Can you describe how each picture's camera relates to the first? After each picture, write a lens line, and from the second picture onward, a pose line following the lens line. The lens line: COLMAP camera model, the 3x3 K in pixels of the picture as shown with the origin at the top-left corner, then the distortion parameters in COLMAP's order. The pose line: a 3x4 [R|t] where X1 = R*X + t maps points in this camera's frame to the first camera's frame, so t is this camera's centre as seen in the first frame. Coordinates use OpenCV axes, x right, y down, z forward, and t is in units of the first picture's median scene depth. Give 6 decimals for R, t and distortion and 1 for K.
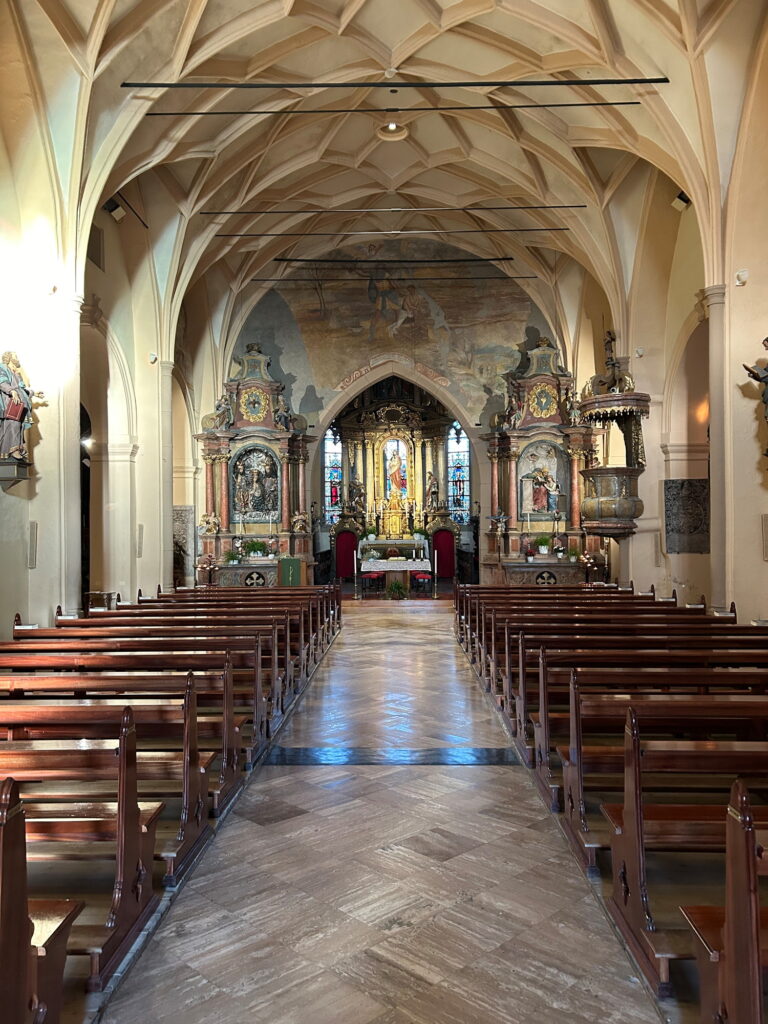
lens RADIAL K [[787.1, 0, 386.1], [0, 787.1, 516.2], [0, 0, 1]] dist [0.072031, -0.000186]
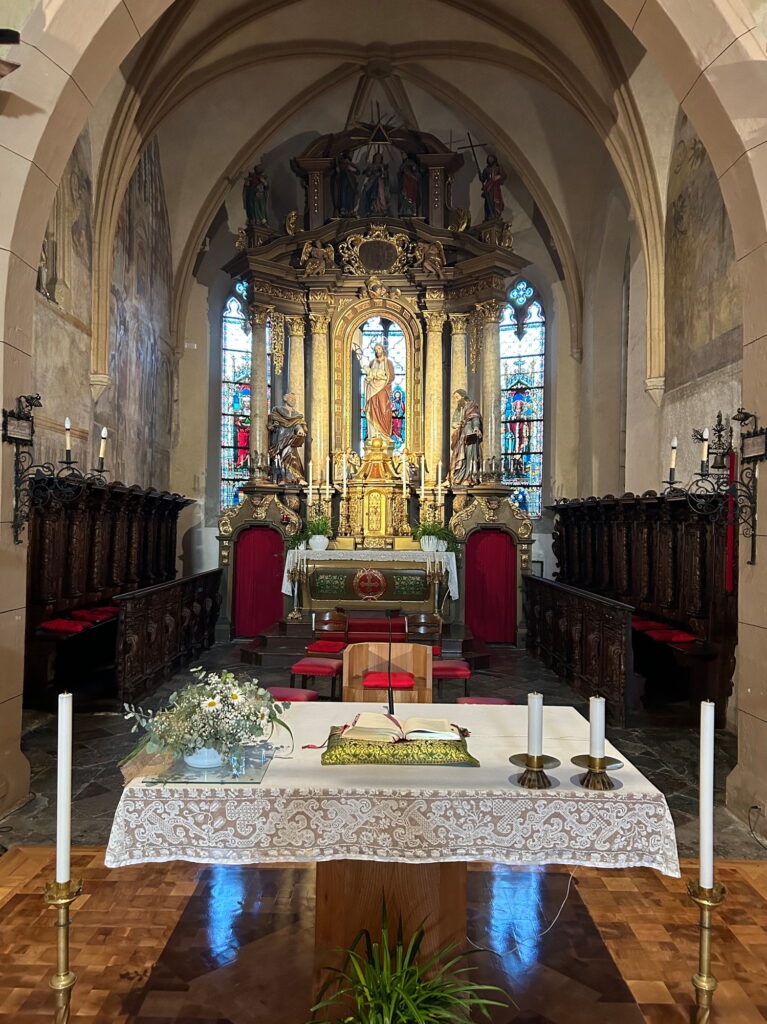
lens RADIAL K [[787.1, 0, 383.5], [0, 787.1, 512.6], [0, 0, 1]] dist [0.072031, -0.000186]
pose [[0.999356, 0.024664, 0.026062, 0.005783], [-0.024756, 0.999688, 0.003214, 0.011561], [-0.025975, -0.003857, 0.999655, 0.767205]]
